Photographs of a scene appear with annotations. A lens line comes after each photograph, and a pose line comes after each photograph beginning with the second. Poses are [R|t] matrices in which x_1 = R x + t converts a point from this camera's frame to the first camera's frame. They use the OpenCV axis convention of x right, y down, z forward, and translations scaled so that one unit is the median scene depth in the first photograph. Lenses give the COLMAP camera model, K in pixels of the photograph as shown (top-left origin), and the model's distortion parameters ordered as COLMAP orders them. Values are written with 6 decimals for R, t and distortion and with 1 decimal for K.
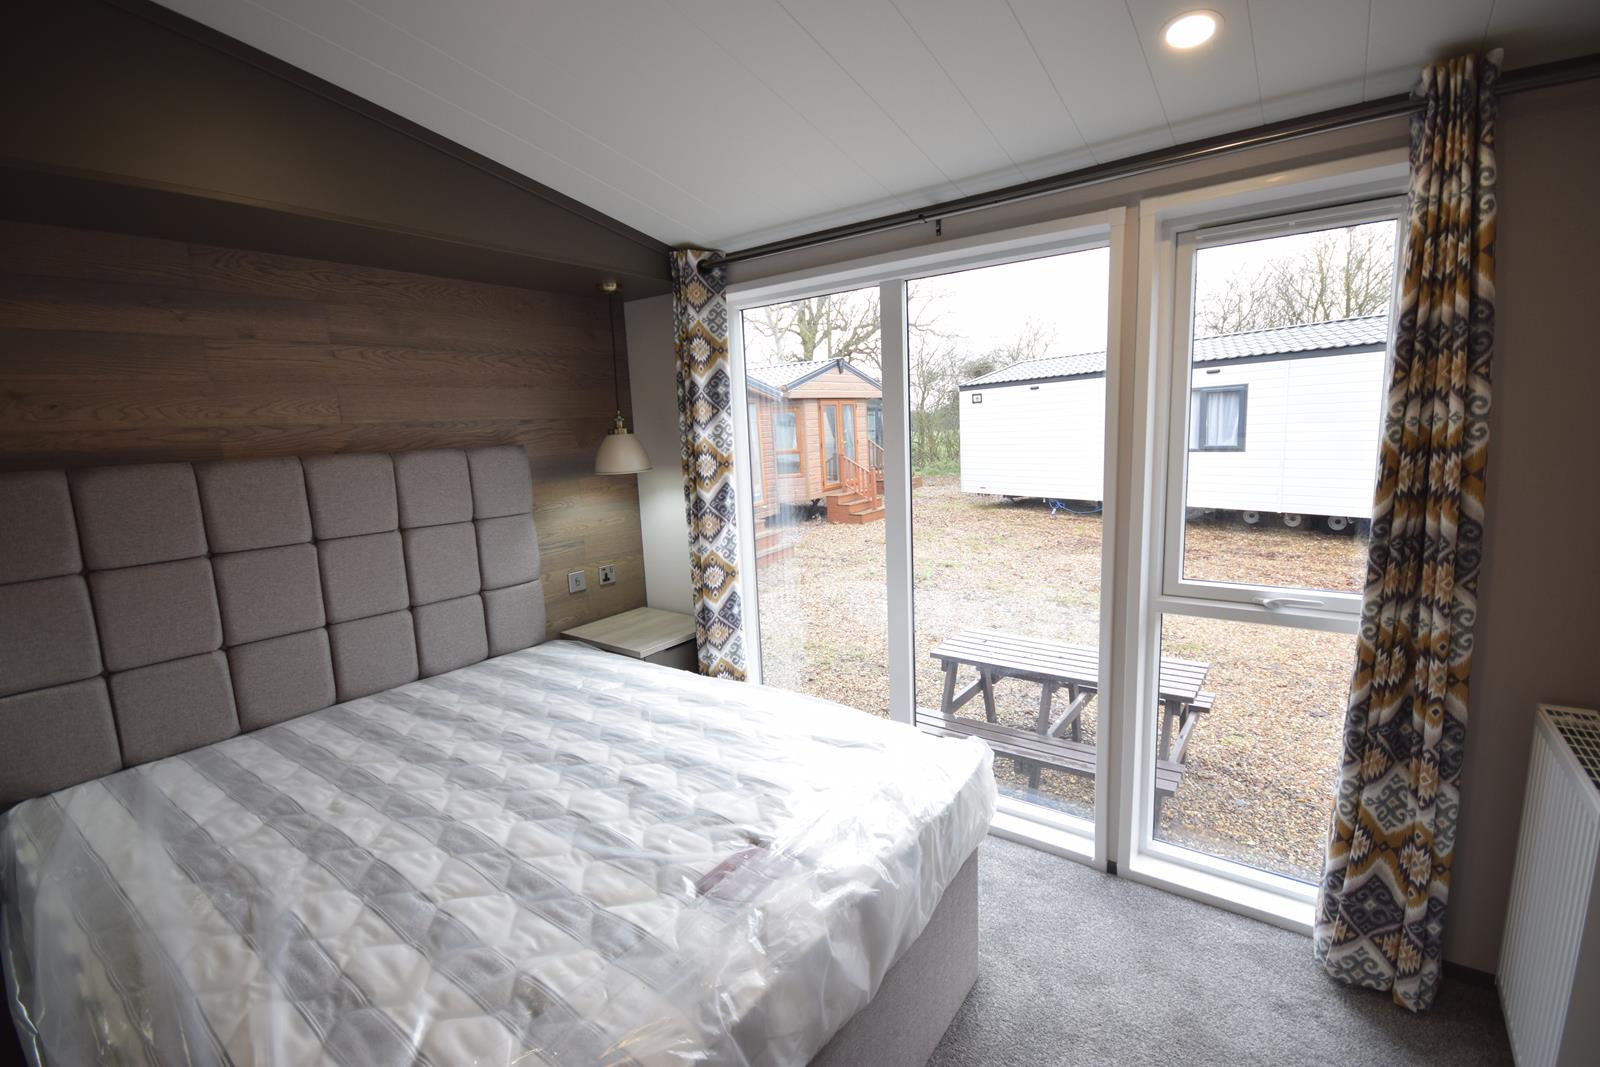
lens RADIAL K [[699.0, 0, 812.4], [0, 699.0, 533.4], [0, 0, 1]] dist [0.001314, -0.005811]
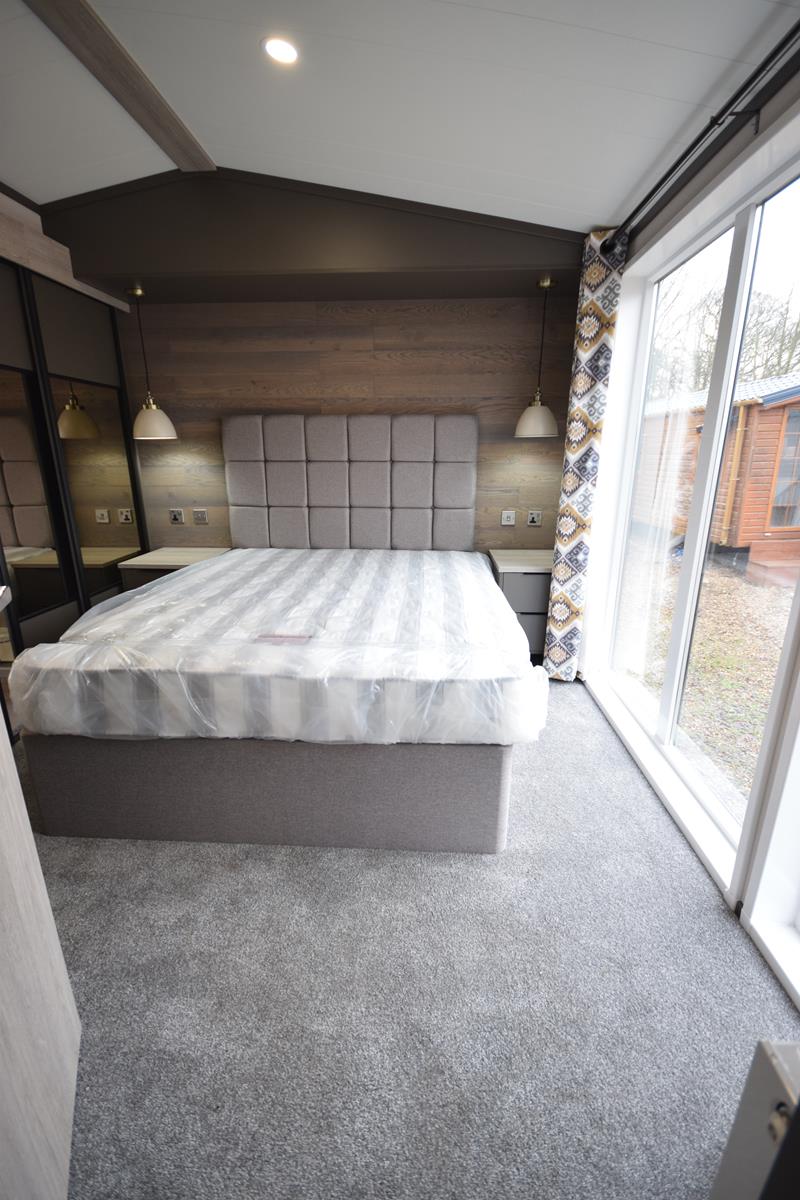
lens RADIAL K [[522.4, 0, 399.5], [0, 522.4, 607.4], [0, 0, 1]] dist [0.021989, -0.018692]
pose [[0.536315, 0.283177, -0.795096, 0.548745], [-0.151526, 0.959035, 0.239356, 0.027118], [0.830305, -0.007893, 0.557254, 0.266320]]
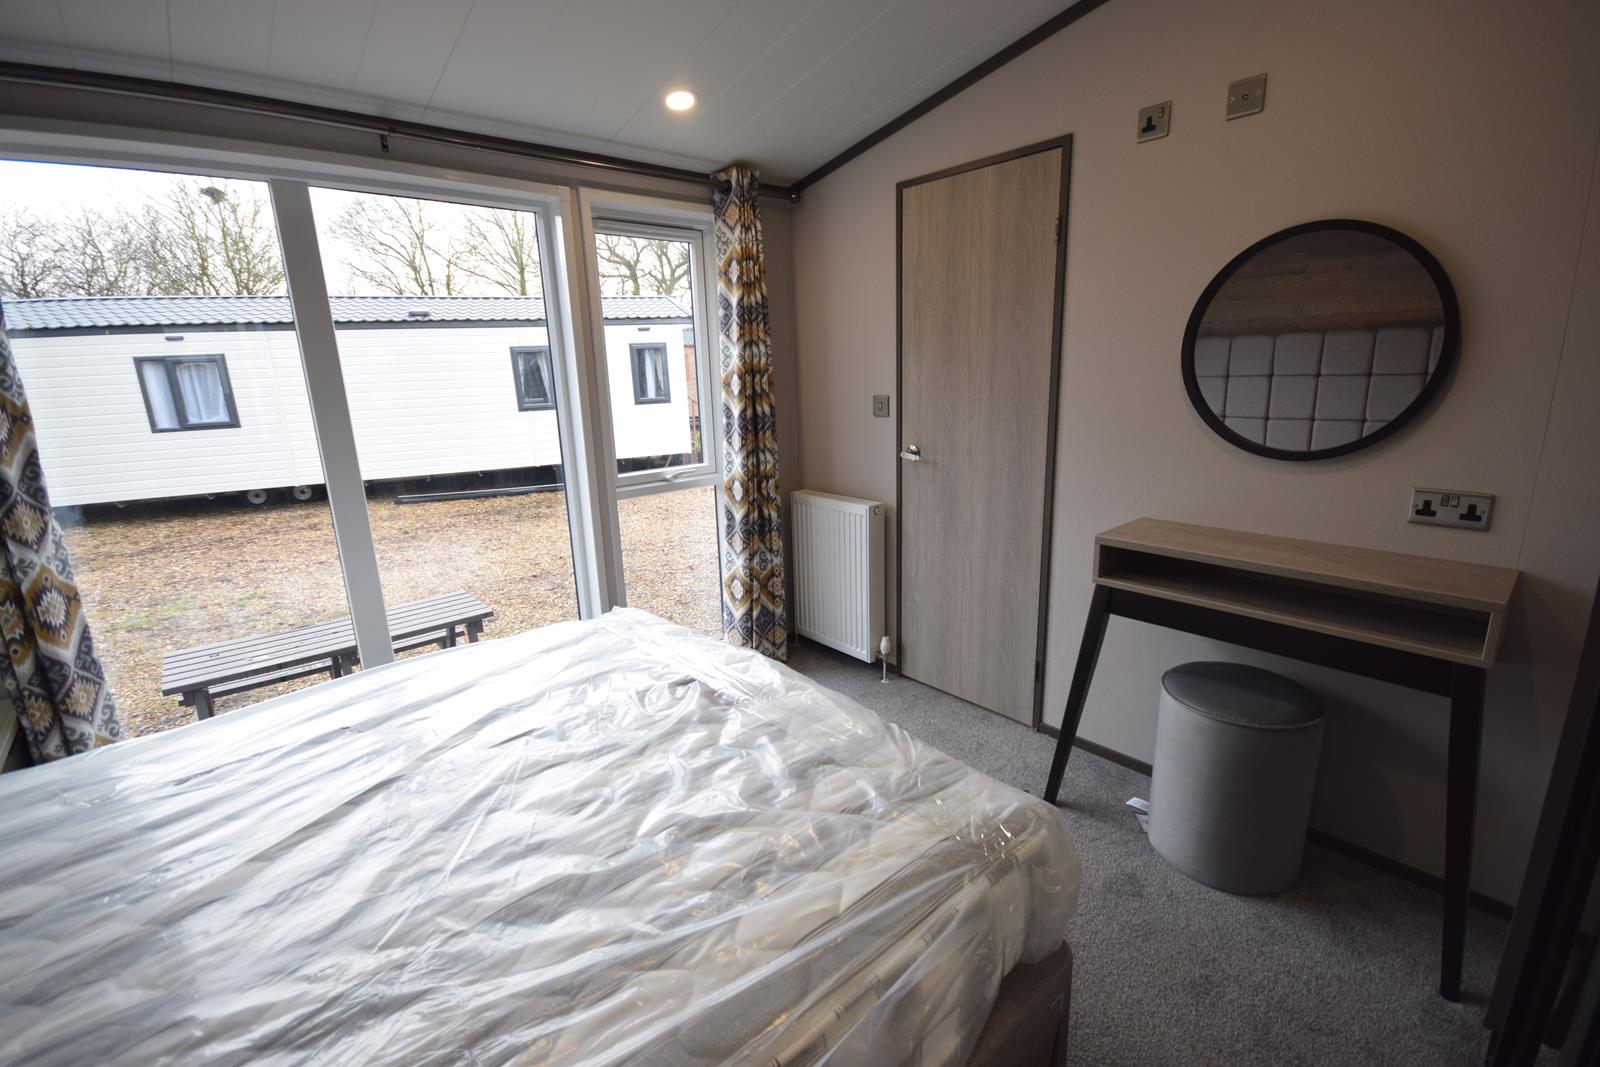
lens RADIAL K [[704.7, 0, 807.1], [0, 704.7, 531.9], [0, 0, 1]] dist [-0.004971, -0.000853]
pose [[0.225675, -0.193894, 0.954712, -0.631512], [0.173814, 0.972284, 0.156376, 0.019793], [-0.958571, 0.130652, 0.253122, 0.253659]]
